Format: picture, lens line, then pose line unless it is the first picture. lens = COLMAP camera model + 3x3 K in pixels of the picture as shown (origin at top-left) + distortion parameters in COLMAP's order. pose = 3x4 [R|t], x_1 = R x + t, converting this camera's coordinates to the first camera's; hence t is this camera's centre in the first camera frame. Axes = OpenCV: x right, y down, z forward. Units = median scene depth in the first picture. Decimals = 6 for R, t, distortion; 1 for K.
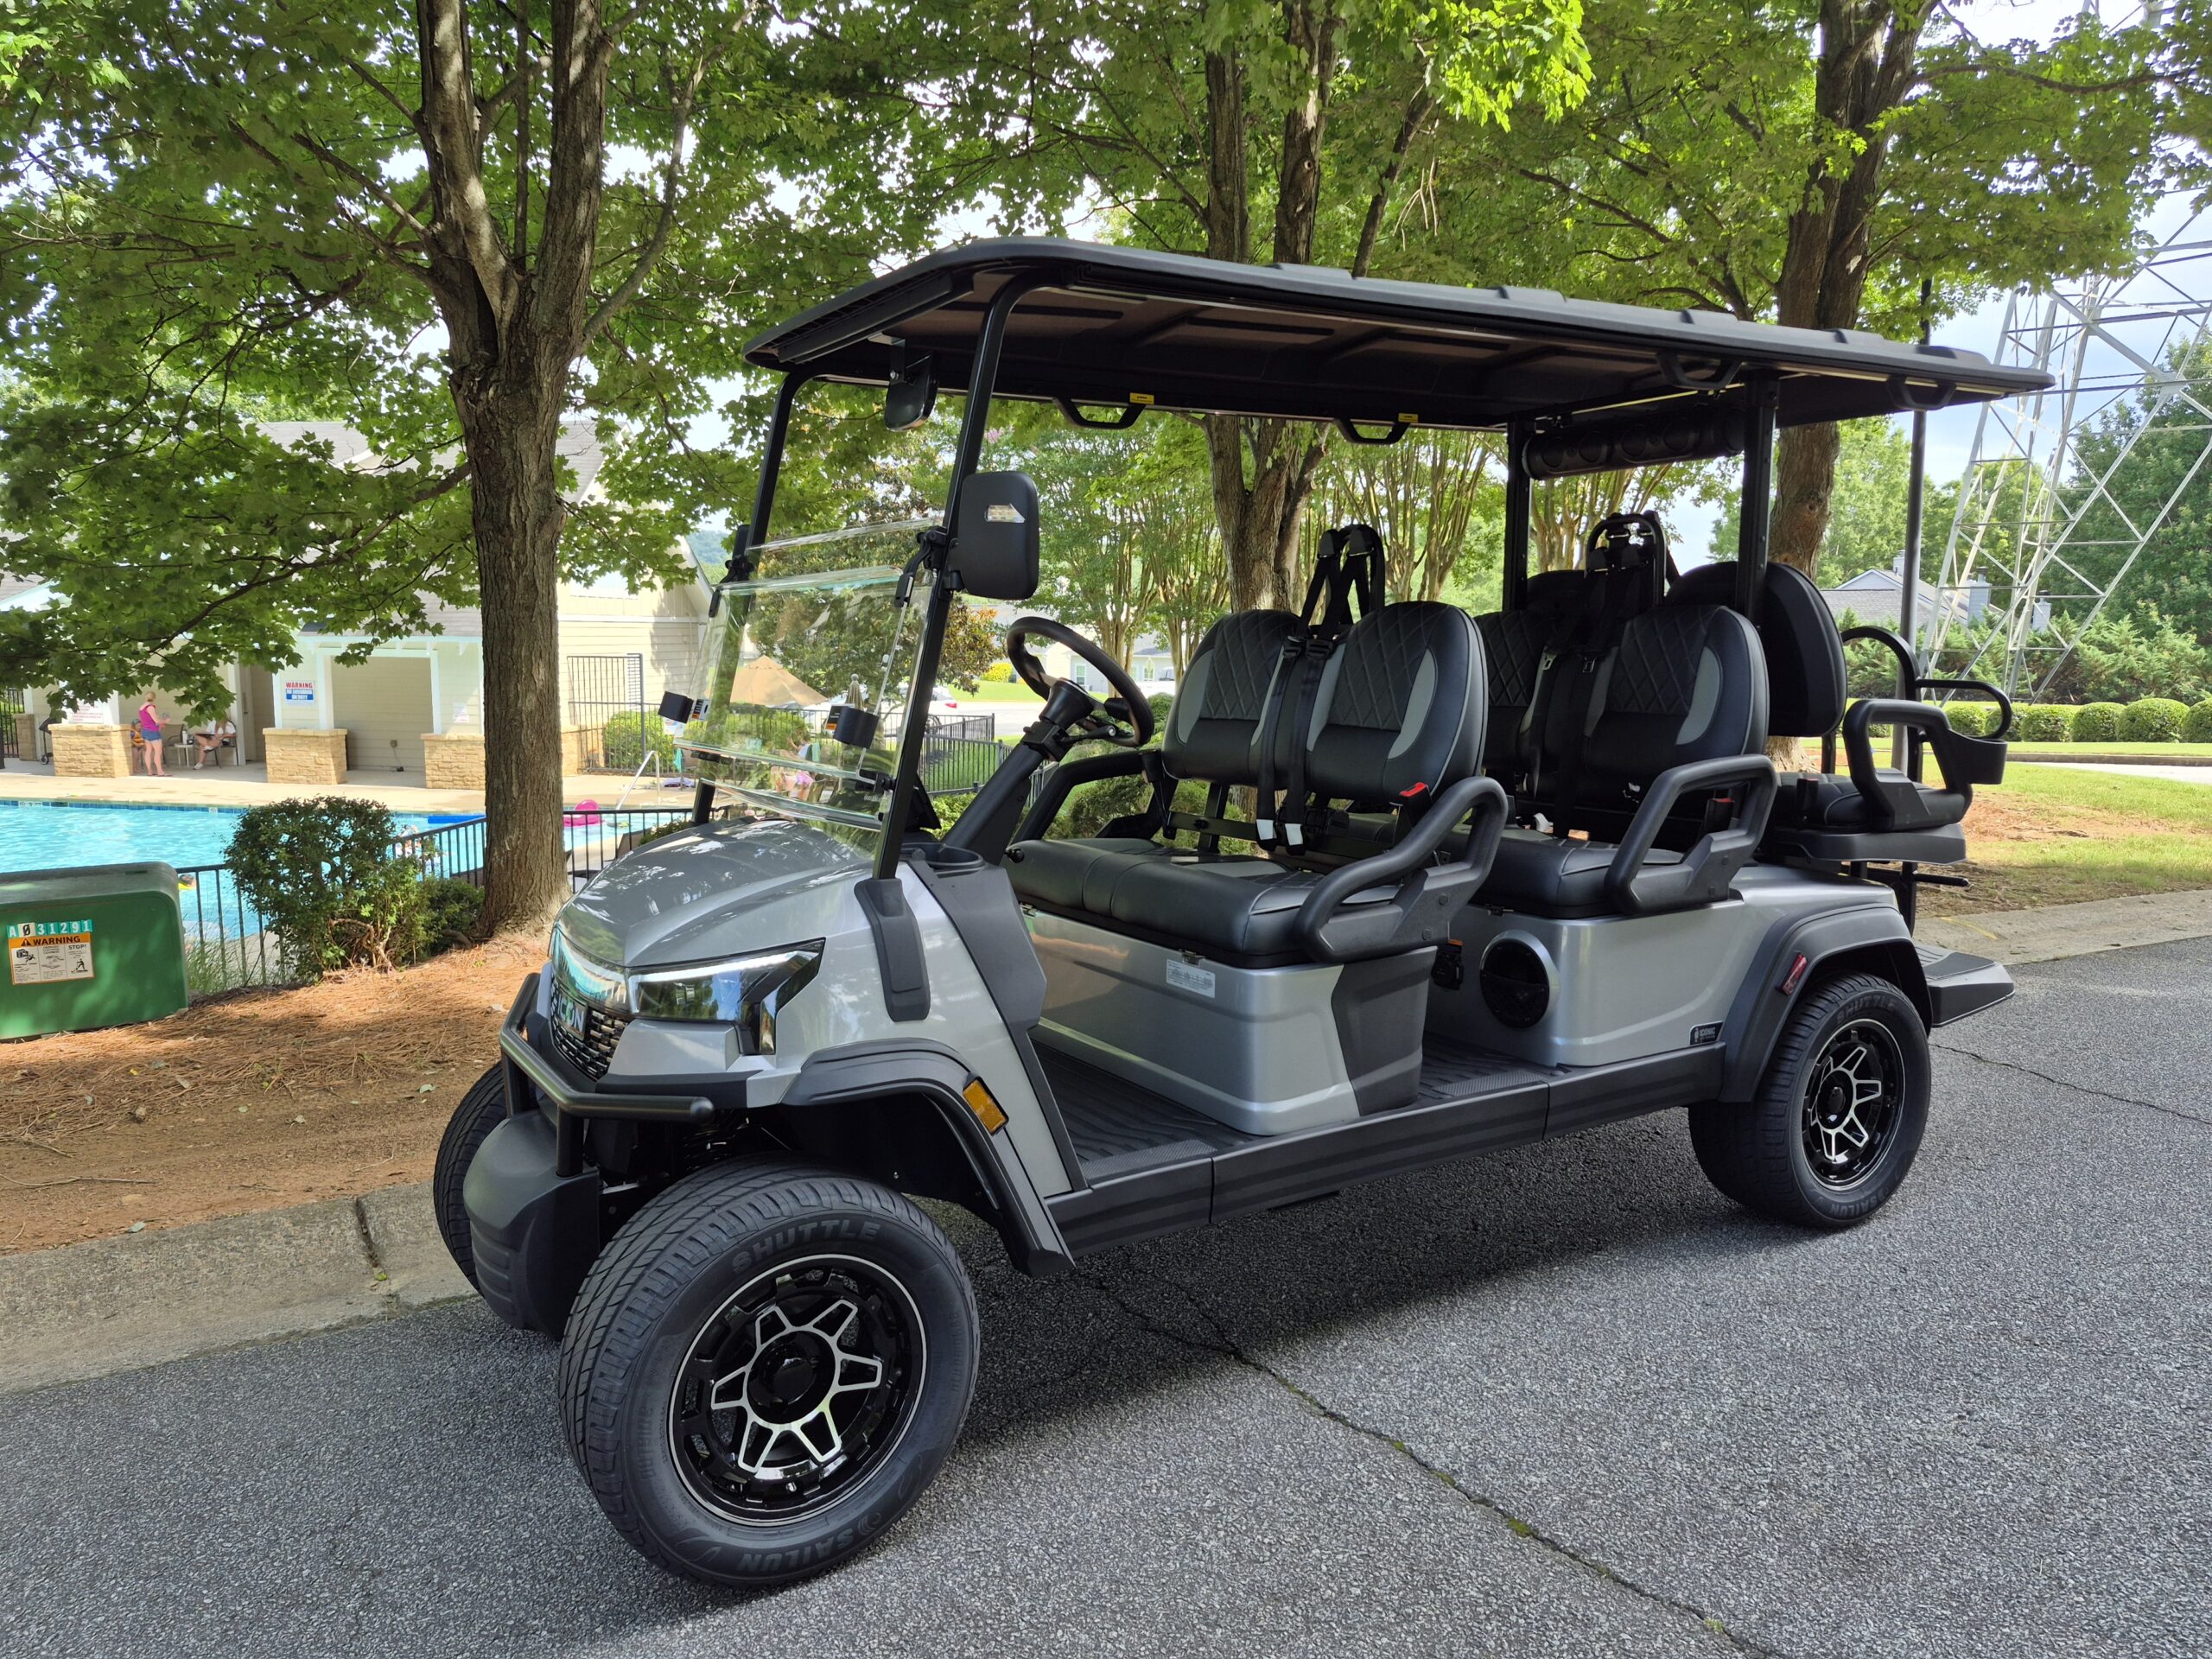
lens RADIAL K [[1544.2, 0, 1155.8], [0, 1544.2, 836.8], [0, 0, 1]] dist [0.070508, -0.087318]
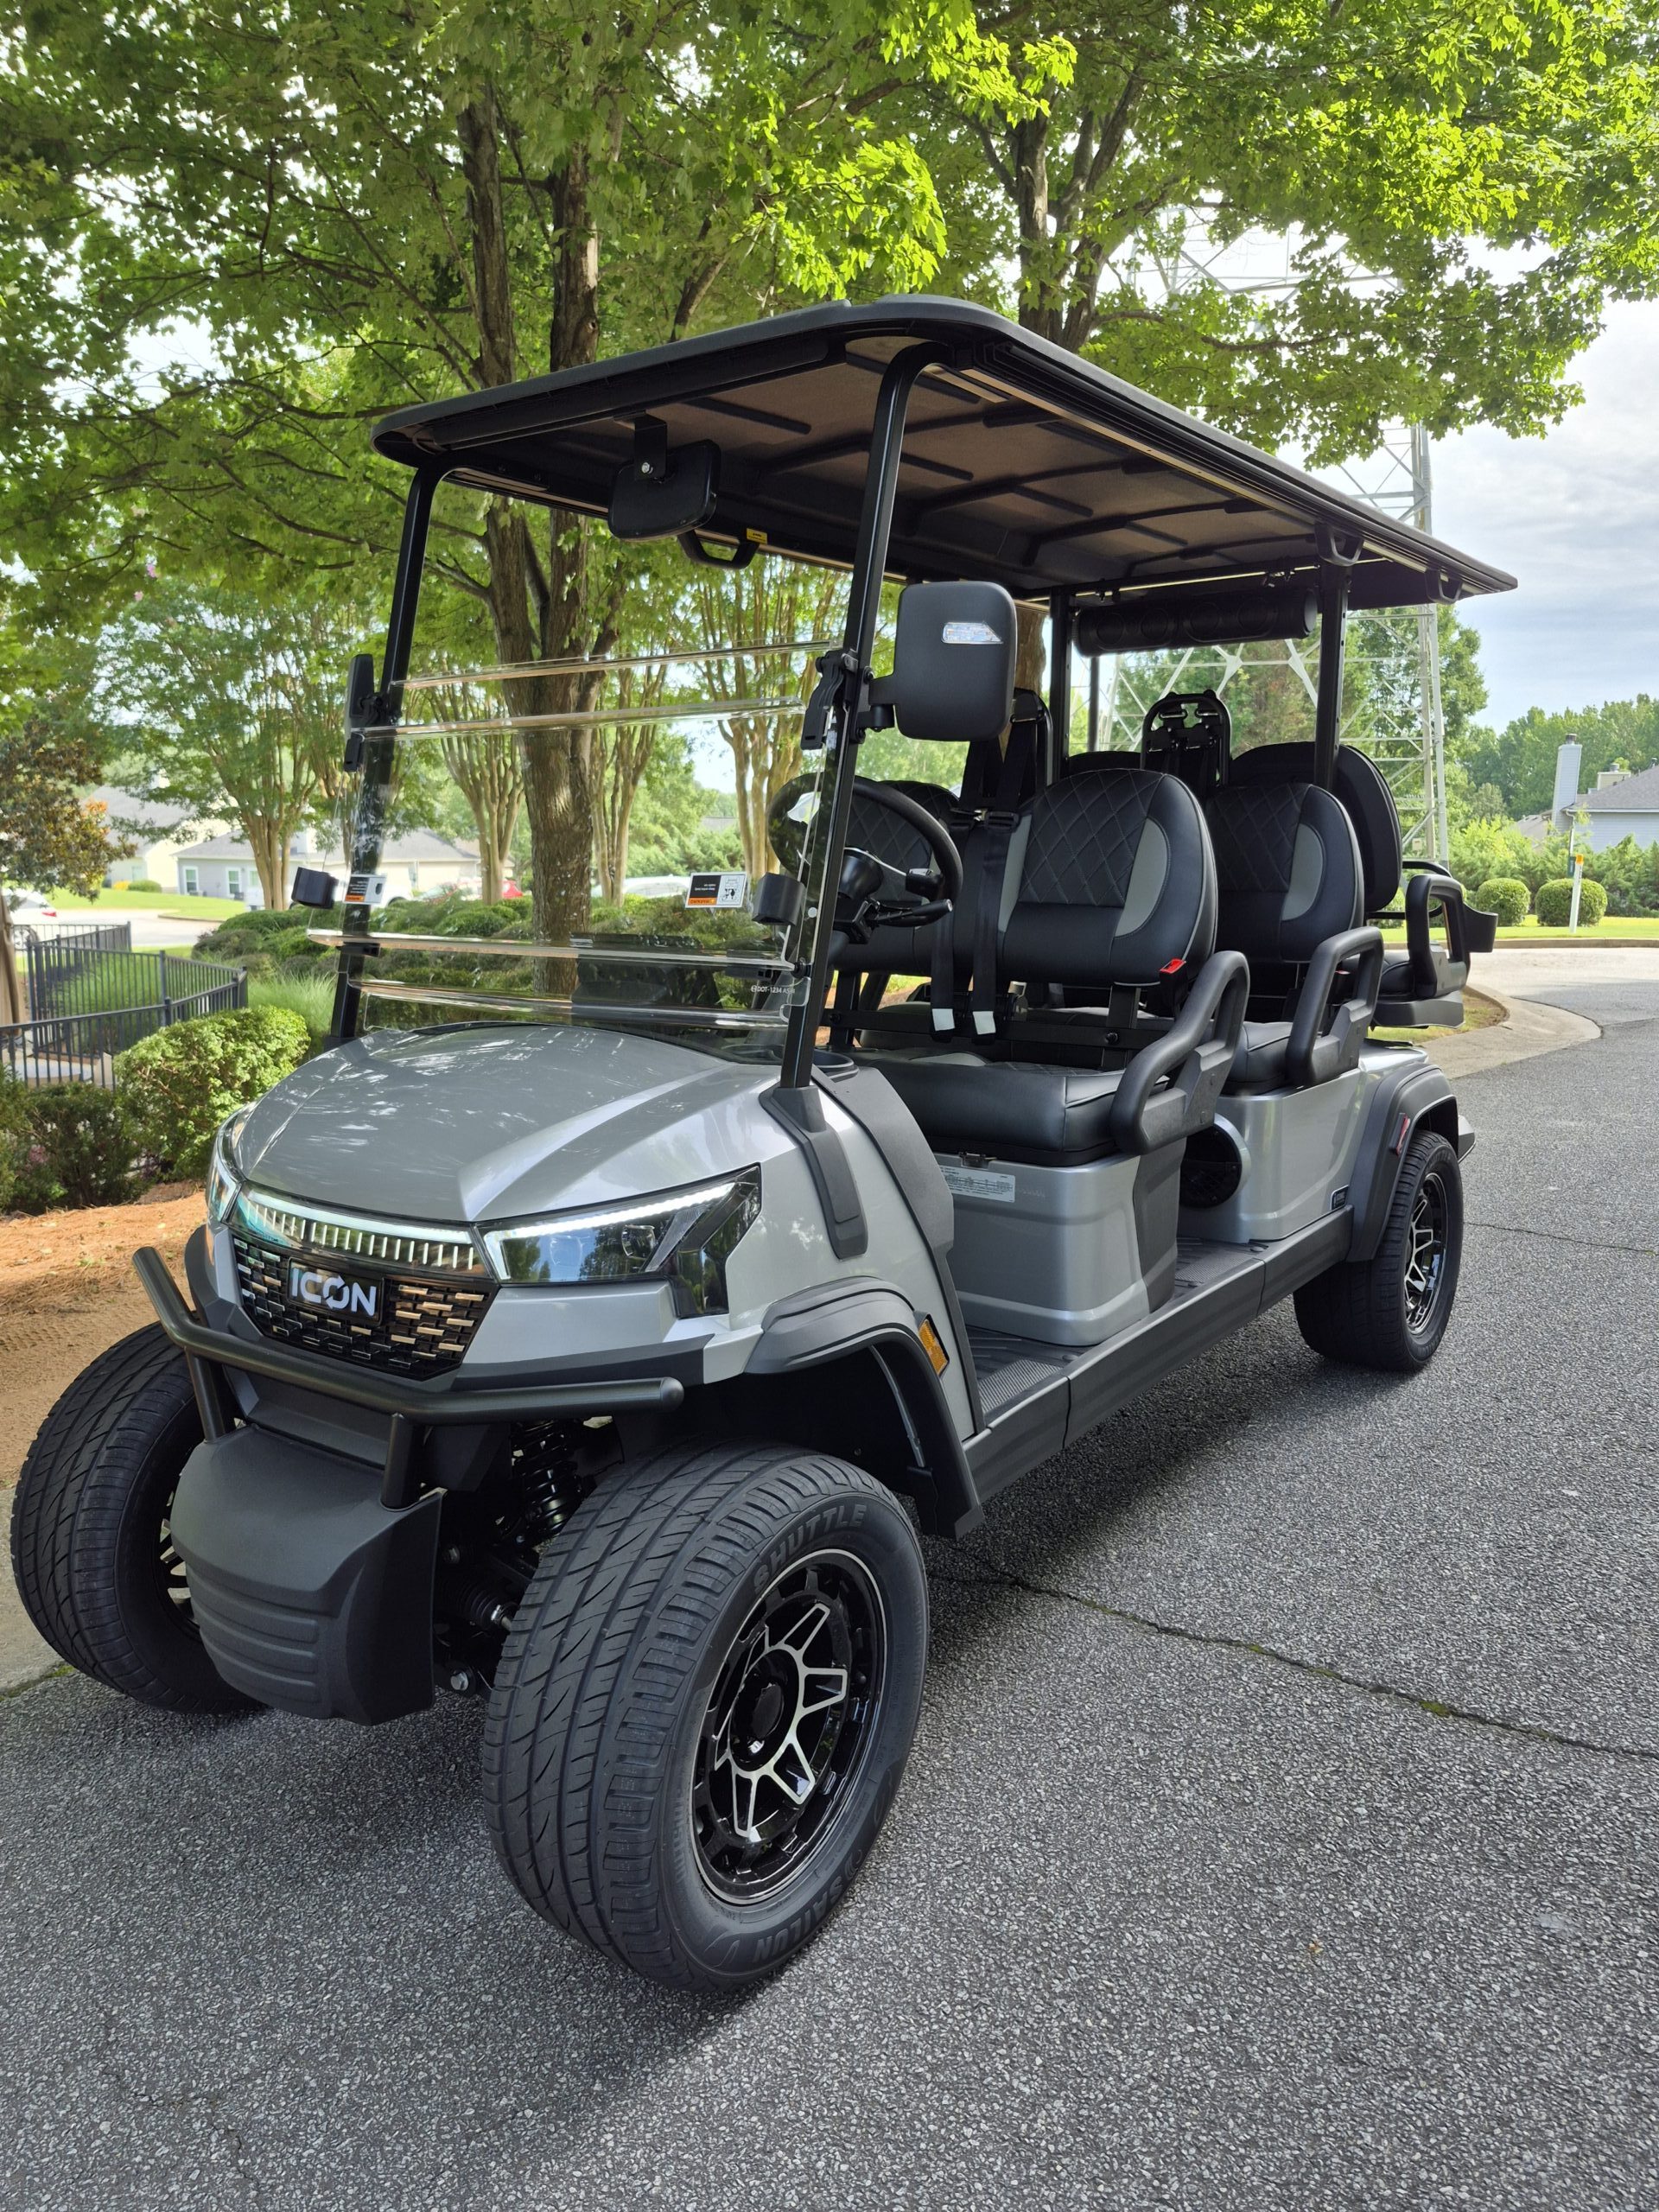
lens RADIAL K [[1518.8, 0, 827.8], [0, 1518.8, 1094.1], [0, 0, 1]] dist [0.045124, -0.046575]
pose [[0.929292, -0.056848, 0.364945, -0.386501], [0.044543, 0.998122, 0.042054, -0.000876], [-0.366650, -0.022824, 0.930079, 0.215904]]
